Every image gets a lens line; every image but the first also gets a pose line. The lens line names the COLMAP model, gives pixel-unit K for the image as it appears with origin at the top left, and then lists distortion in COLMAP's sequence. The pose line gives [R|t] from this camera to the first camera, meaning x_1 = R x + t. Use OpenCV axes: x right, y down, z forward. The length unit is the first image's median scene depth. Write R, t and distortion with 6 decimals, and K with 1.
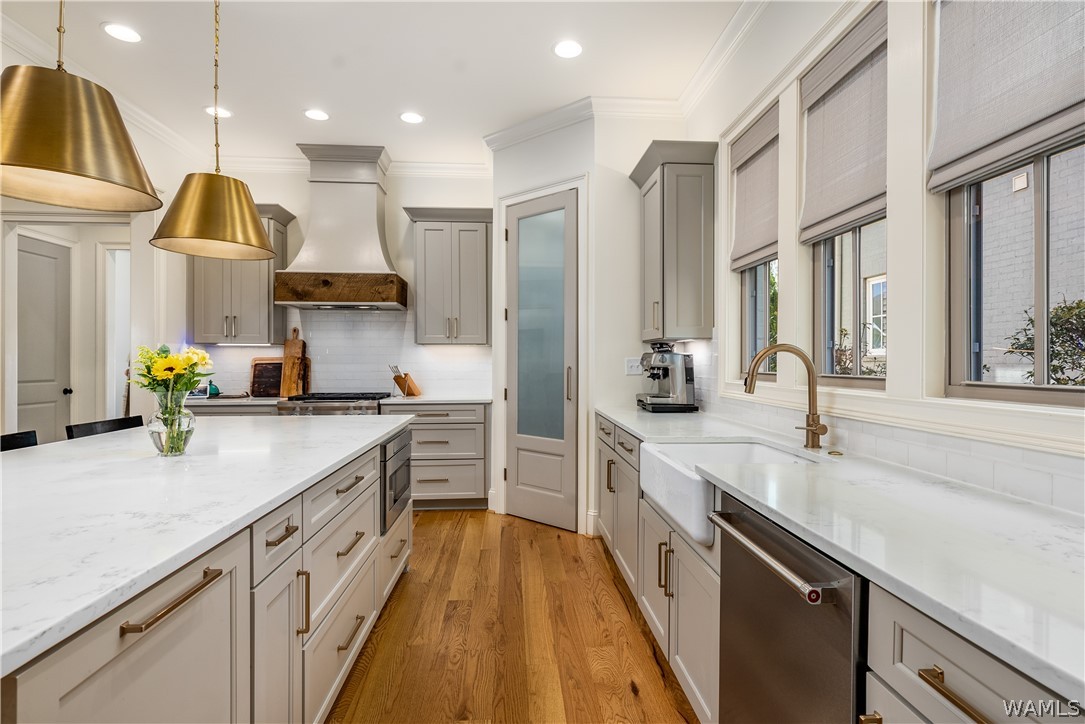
lens RADIAL K [[544.4, 0, 549.0], [0, 544.4, 361.6], [0, 0, 1]] dist [0.002954, 0.000172]
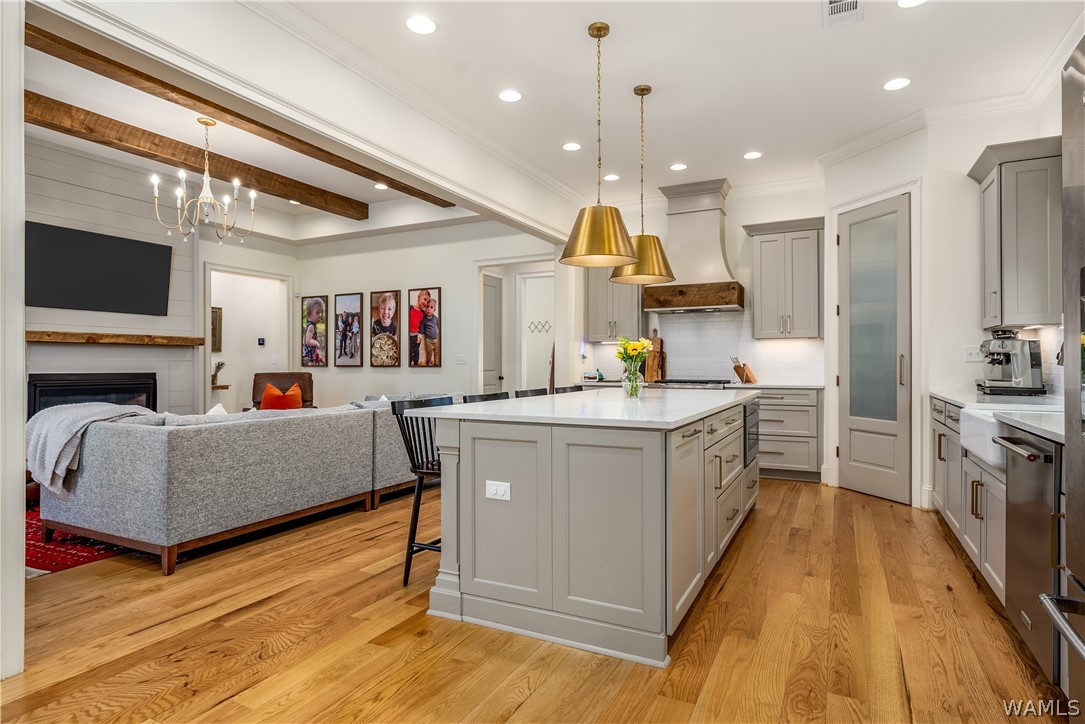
lens RADIAL K [[578.0, 0, 551.0], [0, 578.0, 360.9], [0, 0, 1]] dist [0.004326, 0.000507]
pose [[0.859943, -0.004433, -0.510371, 0.021179], [0.000715, 0.999972, -0.007481, 0.026527], [0.510390, 0.006068, 0.859922, -0.330401]]
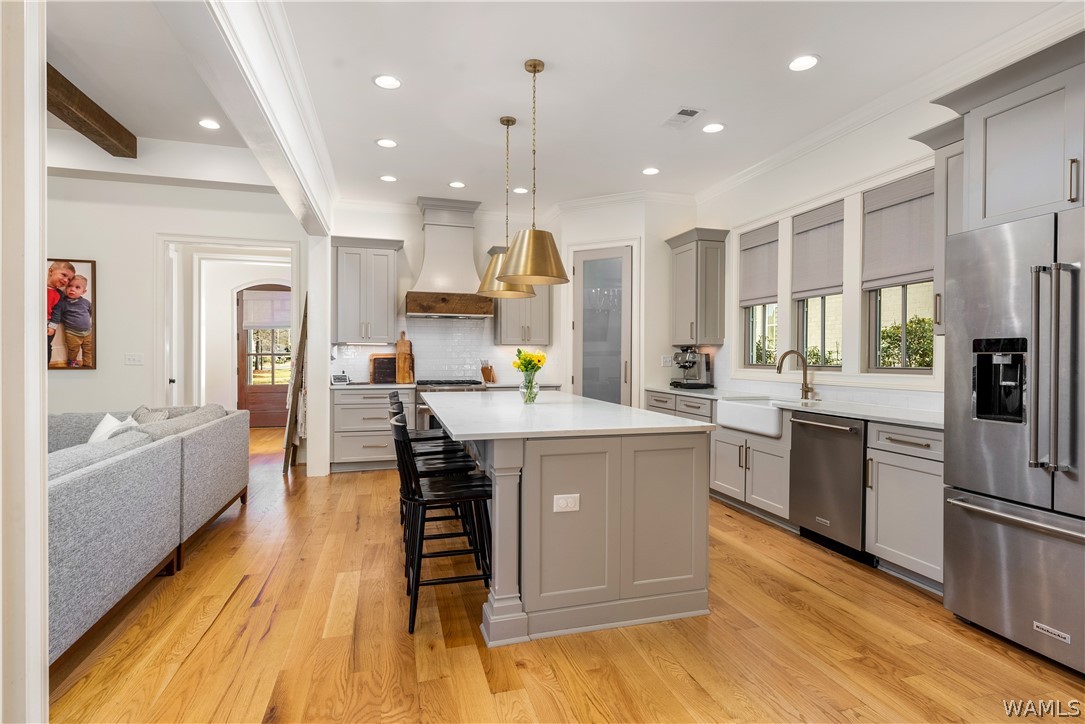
lens RADIAL K [[544.4, 0, 549.0], [0, 544.4, 361.6], [0, 0, 1]] dist [0.002954, 0.000172]
pose [[0.977741, 0.003440, 0.209785, -0.440619], [-0.004968, 0.999965, 0.006755, 0.000869], [-0.209754, -0.007647, 0.977724, -0.408612]]
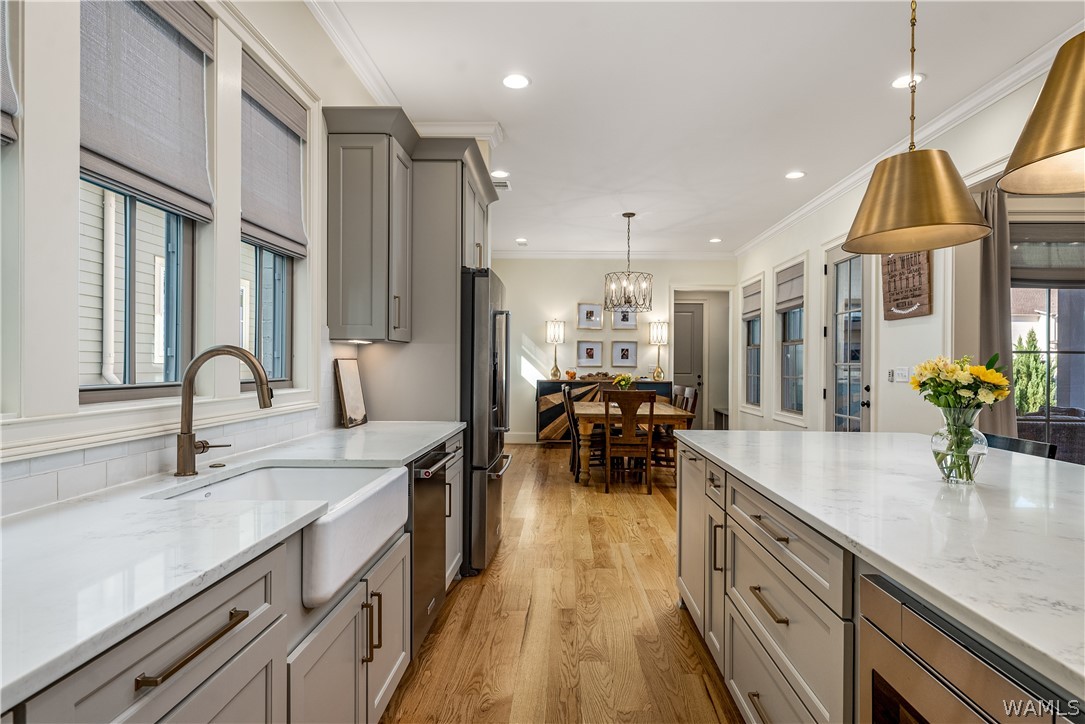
lens RADIAL K [[578.0, 0, 551.0], [0, 578.0, 360.9], [0, 0, 1]] dist [0.004326, 0.000507]
pose [[-0.995244, -0.004848, 0.097291, -0.059489], [-0.005359, 0.999973, -0.004987, -0.004753], [-0.097265, -0.005485, -0.995243, 0.833210]]
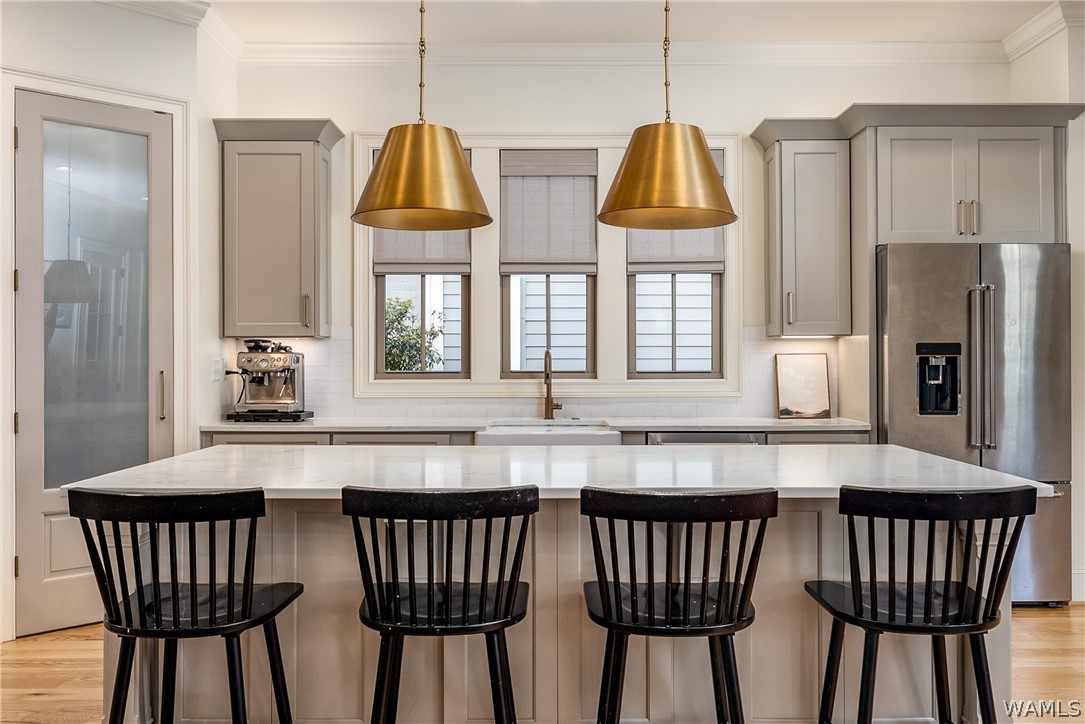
lens RADIAL K [[1004.1, 0, 542.5], [0, 1004.1, 362.0], [0, 0, 1]] dist [-0.002912, 0.000019]
pose [[0.072449, -0.004709, 0.997361, -1.050514], [0.003657, 0.999983, 0.004456, -0.005580], [-0.997365, 0.003325, 0.072465, 0.380286]]
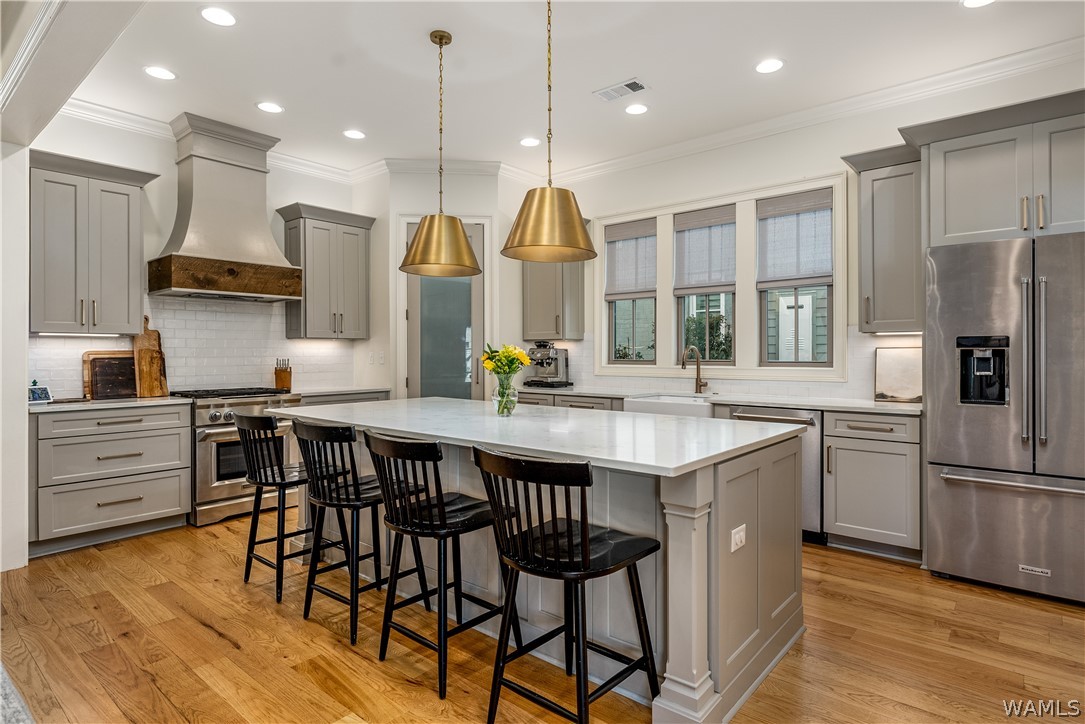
lens RADIAL K [[580.1, 0, 548.7], [0, 580.1, 354.3], [0, 0, 1]] dist [0.003300, 0.000713]
pose [[0.699883, -0.002797, 0.714252, -0.746650], [0.003033, 0.999995, 0.000944, -0.001300], [-0.714251, 0.001506, 0.699888, -0.094652]]
